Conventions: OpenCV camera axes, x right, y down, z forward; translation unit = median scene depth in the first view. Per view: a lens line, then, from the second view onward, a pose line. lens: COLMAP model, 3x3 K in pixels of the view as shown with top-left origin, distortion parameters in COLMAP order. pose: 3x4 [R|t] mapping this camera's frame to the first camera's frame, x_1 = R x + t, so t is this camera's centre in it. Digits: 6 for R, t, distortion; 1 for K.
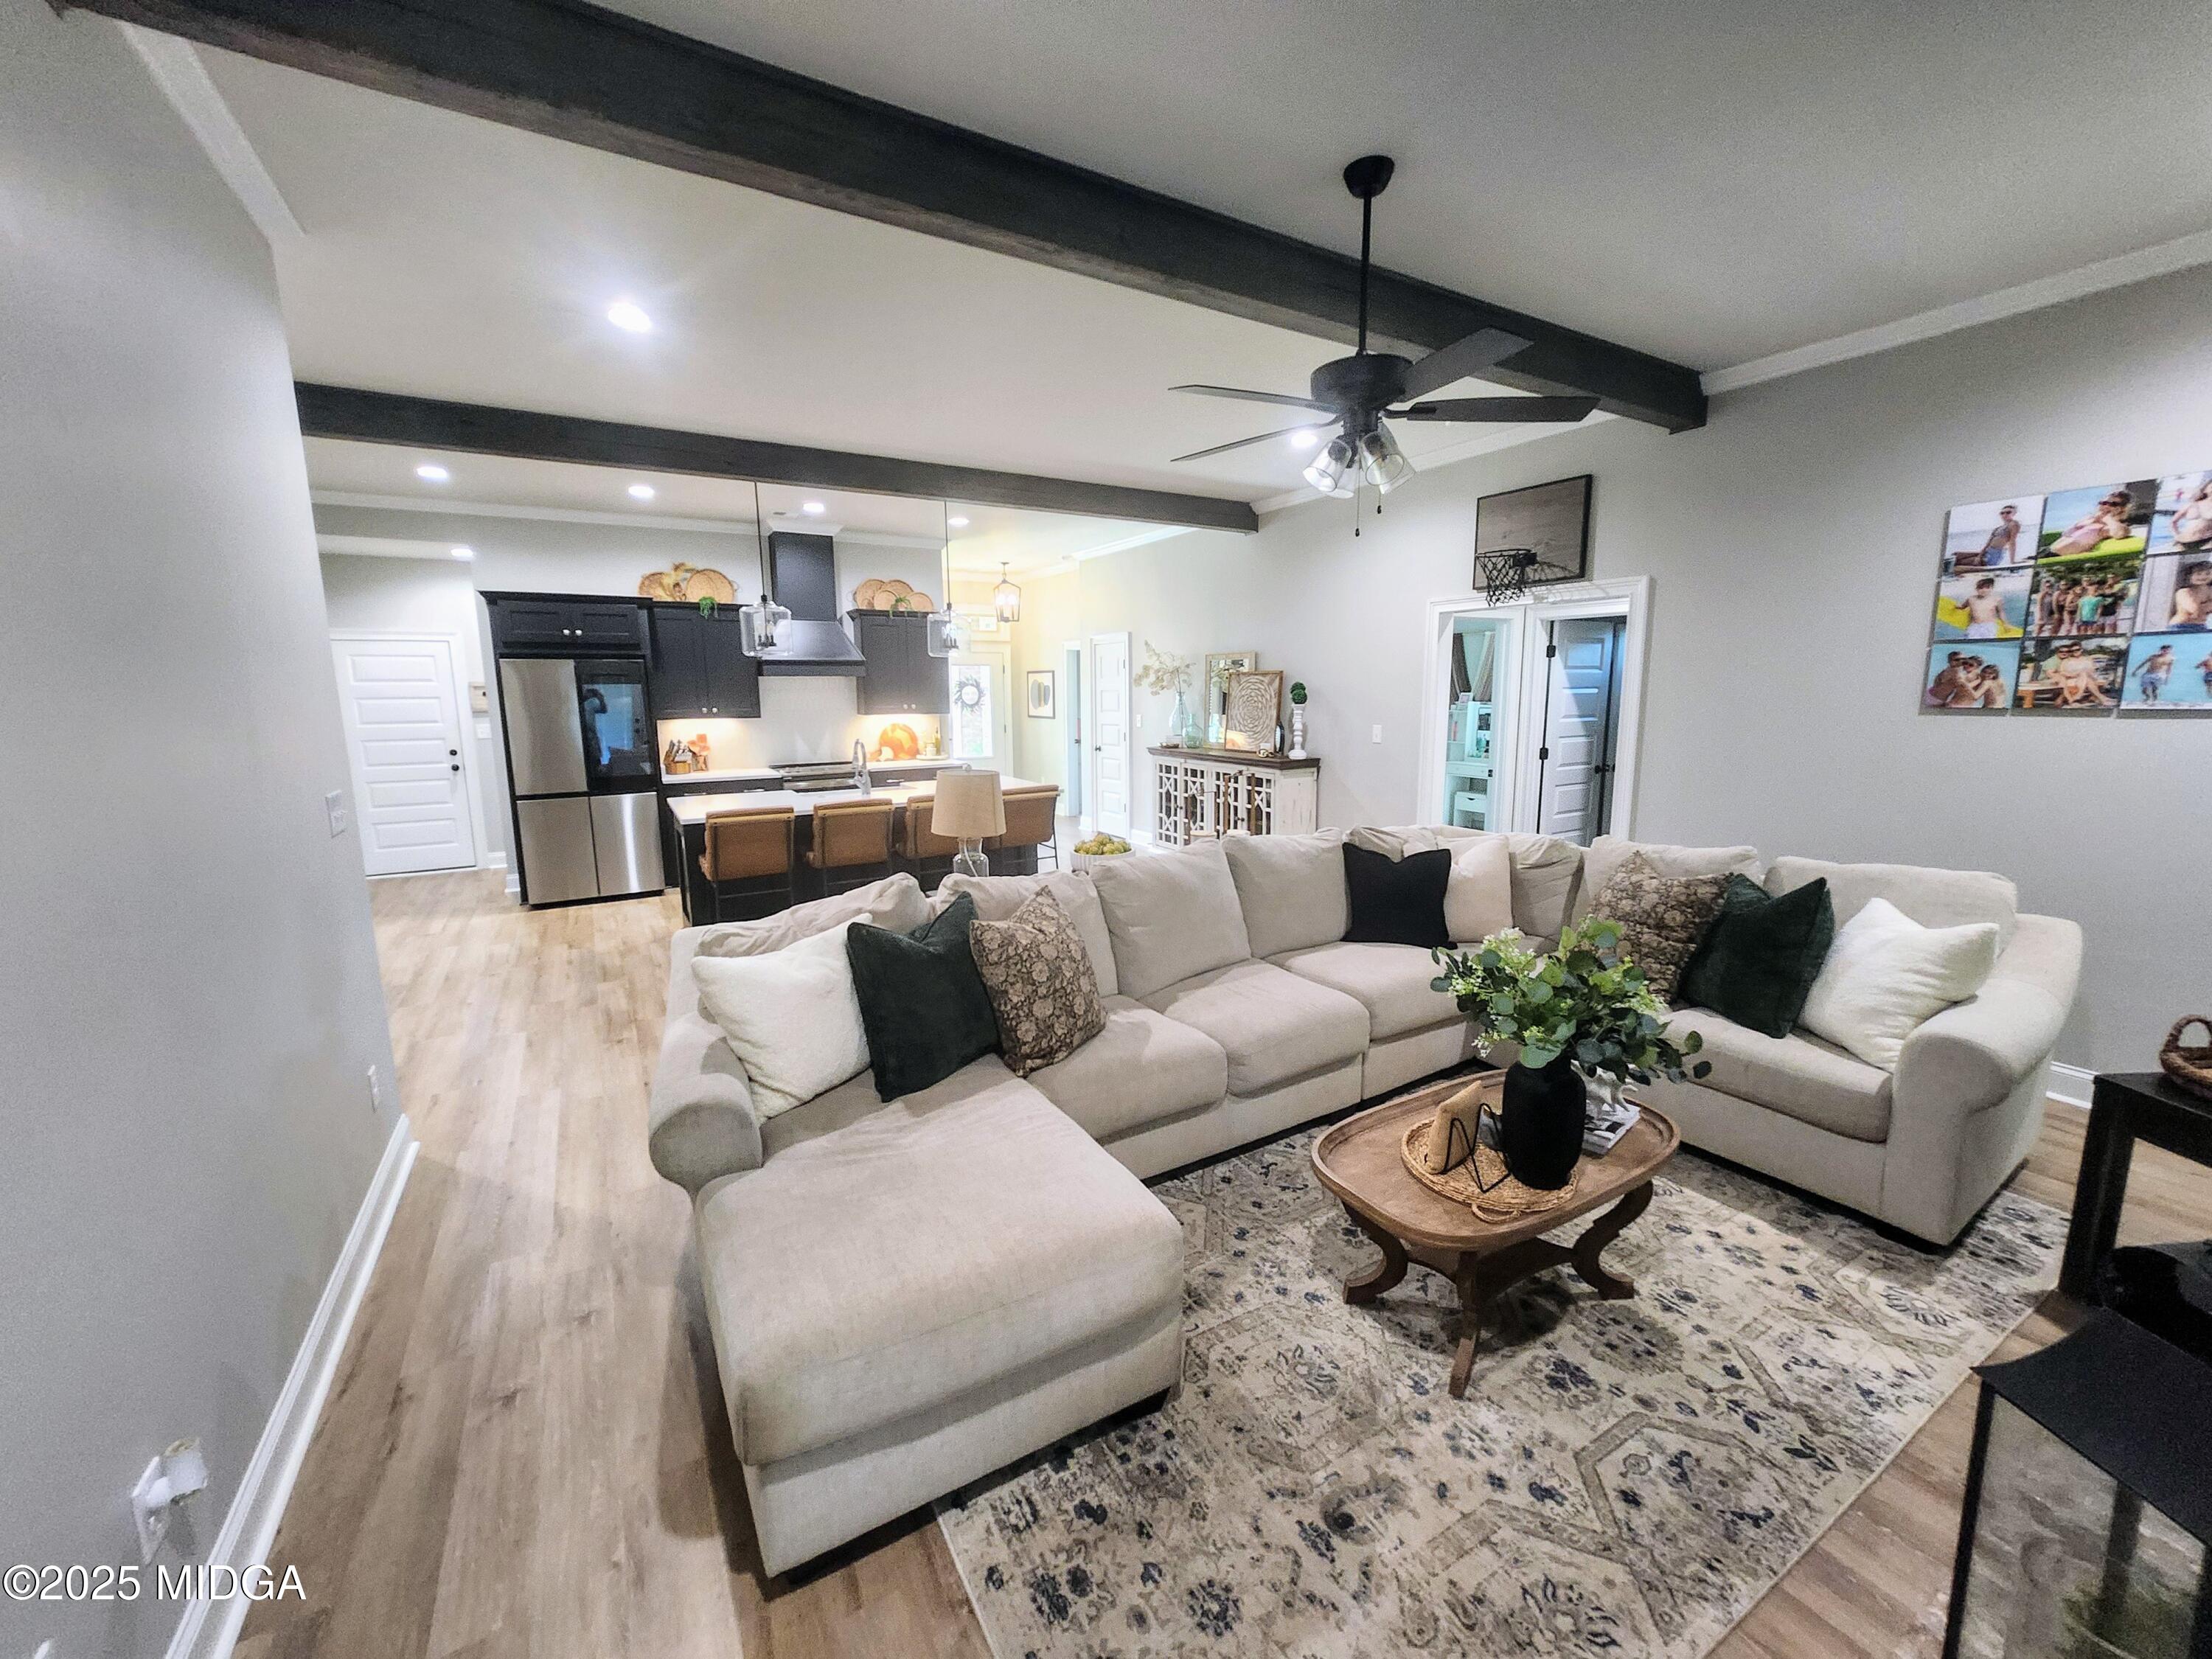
lens RADIAL K [[869.8, 0, 1091.5], [0, 869.8, 826.7], [0, 0, 1]] dist [0.006239, 0.001703]
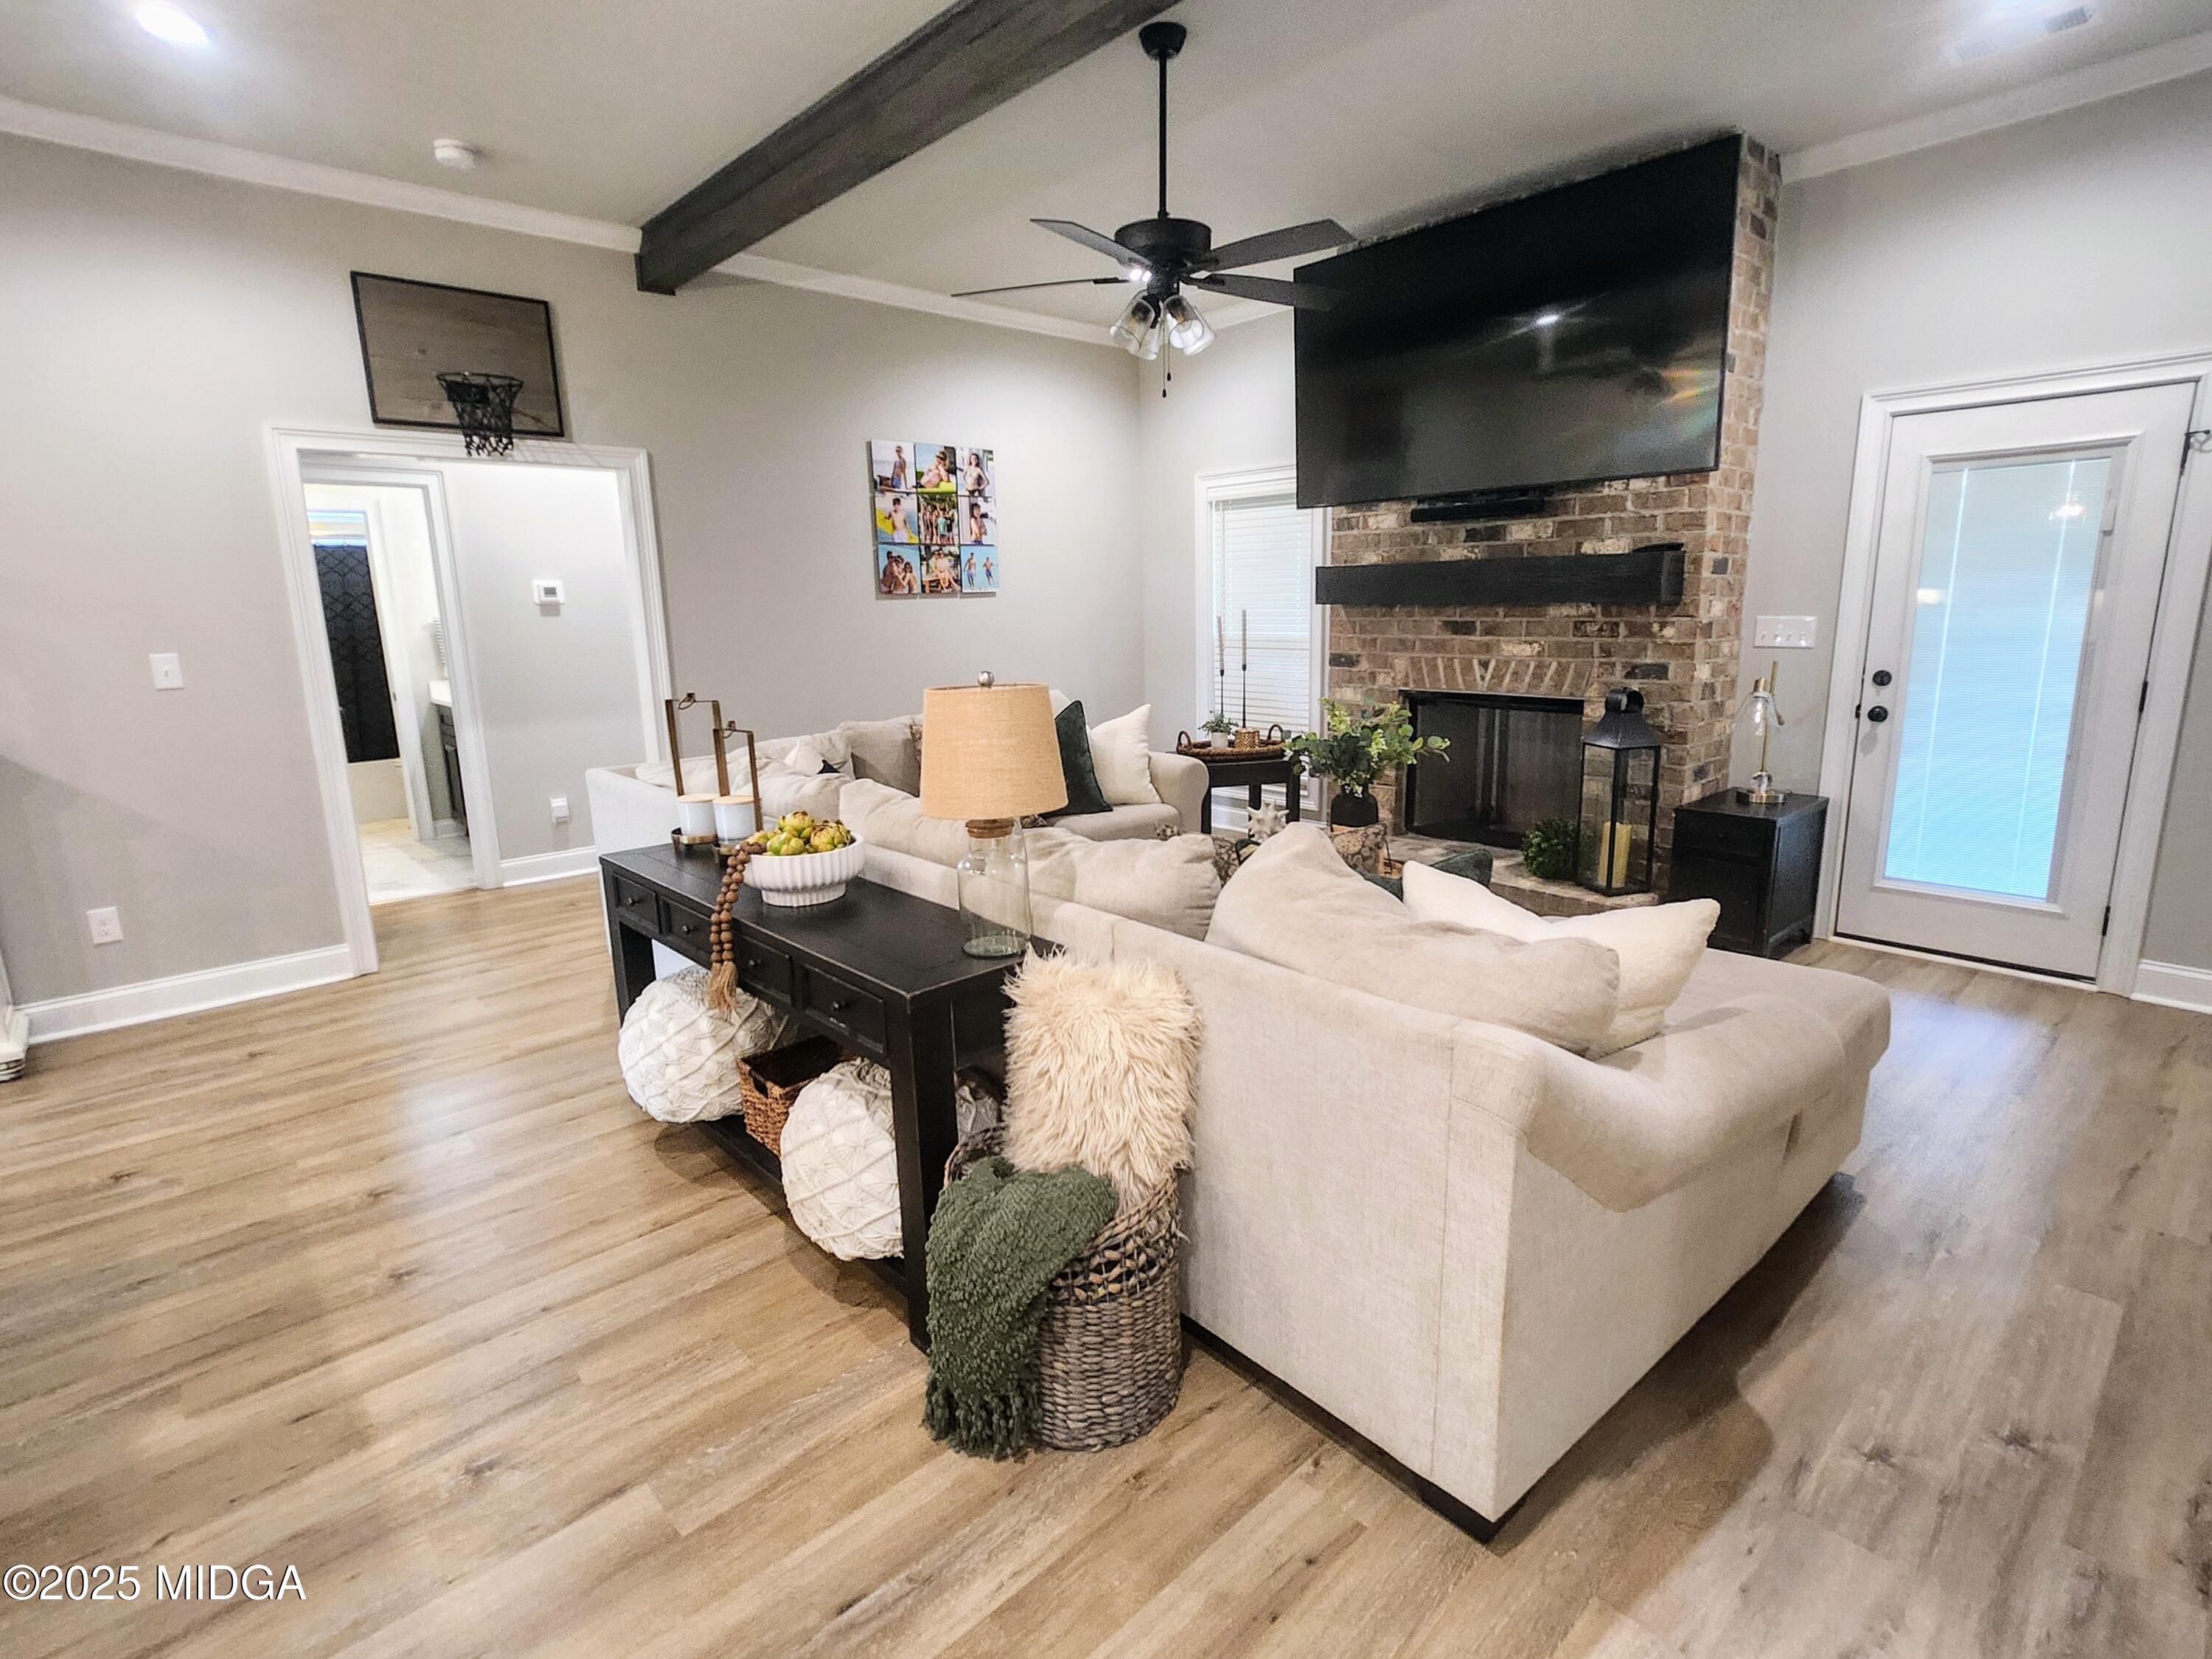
lens RADIAL K [[1065.9, 0, 1120.2], [0, 1065.9, 826.7], [0, 0, 1]] dist [-0.000120, 0.001092]
pose [[-0.205941, -0.193289, 0.959285, -0.775748], [0.176609, 0.956859, 0.230715, -0.116138], [-0.962495, 0.216932, -0.162920, 1.074064]]
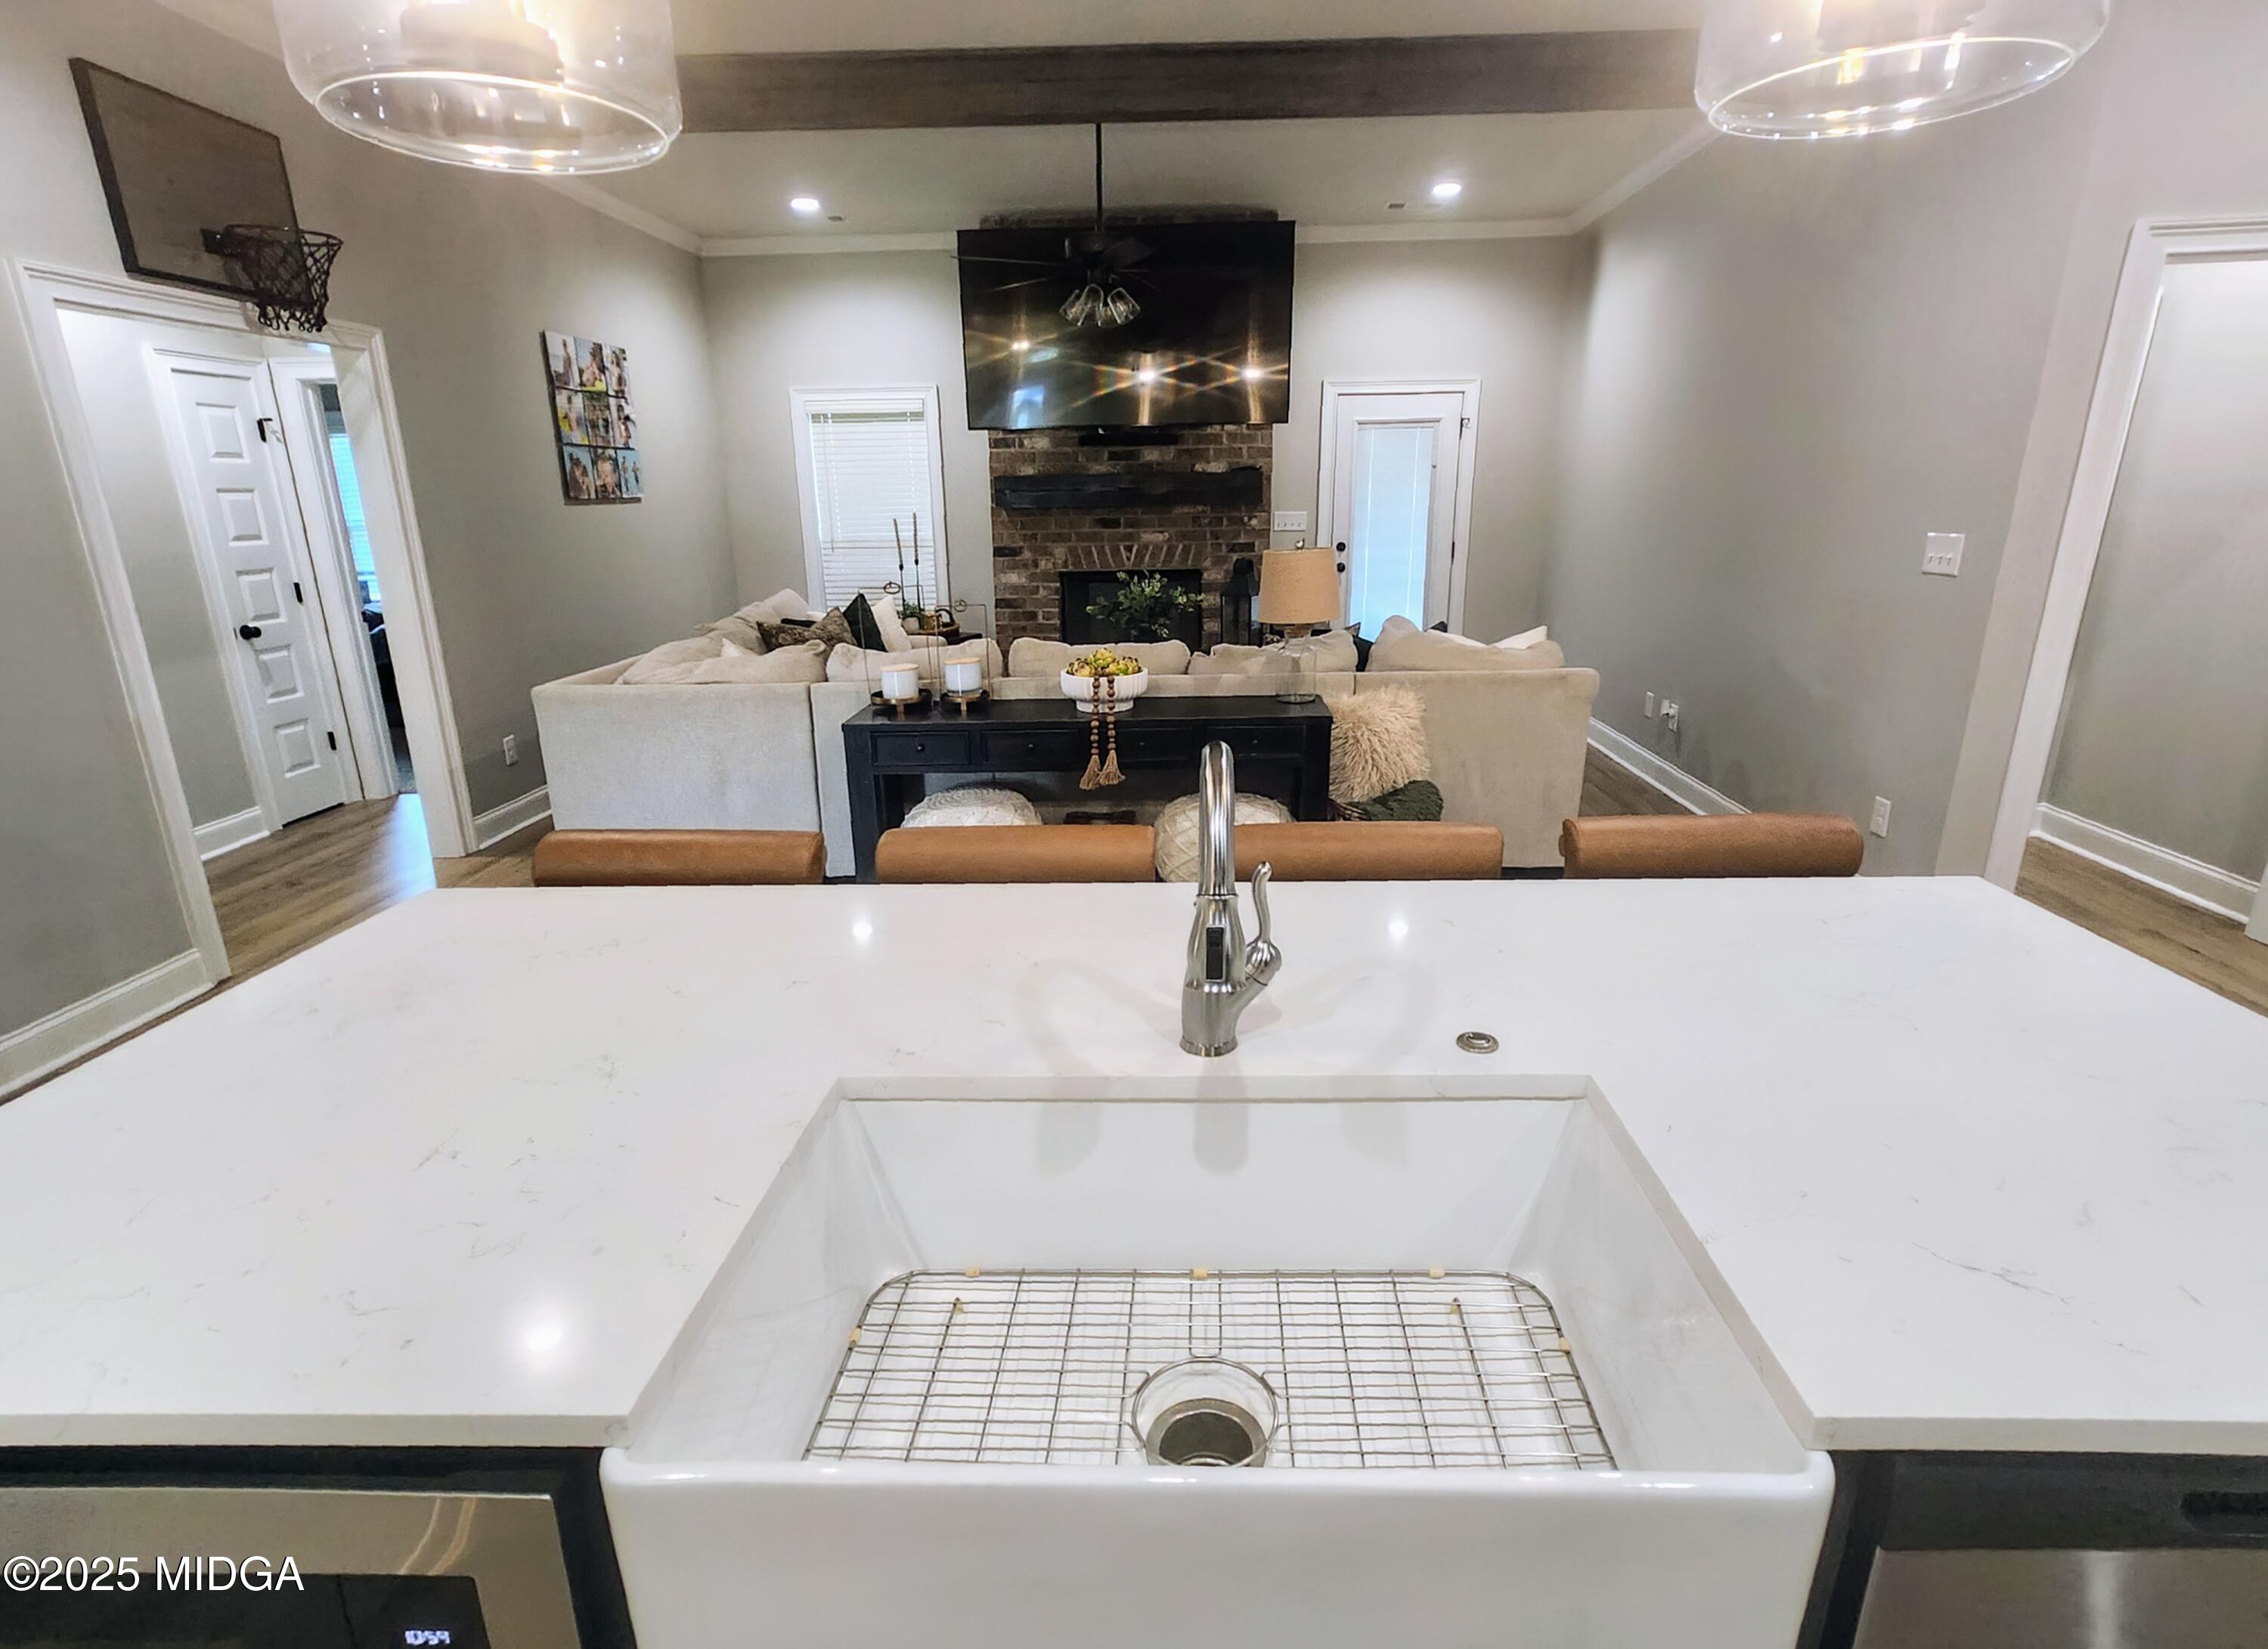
lens RADIAL K [[1104.2, 0, 1150.1], [0, 1104.2, 832.1], [0, 0, 1]] dist [0.001733, 0.001333]
pose [[-0.839402, -0.137984, 0.525704, -0.679935], [0.112455, 0.902215, 0.416367, -0.292729], [-0.531750, 0.408617, -0.741805, 2.080380]]
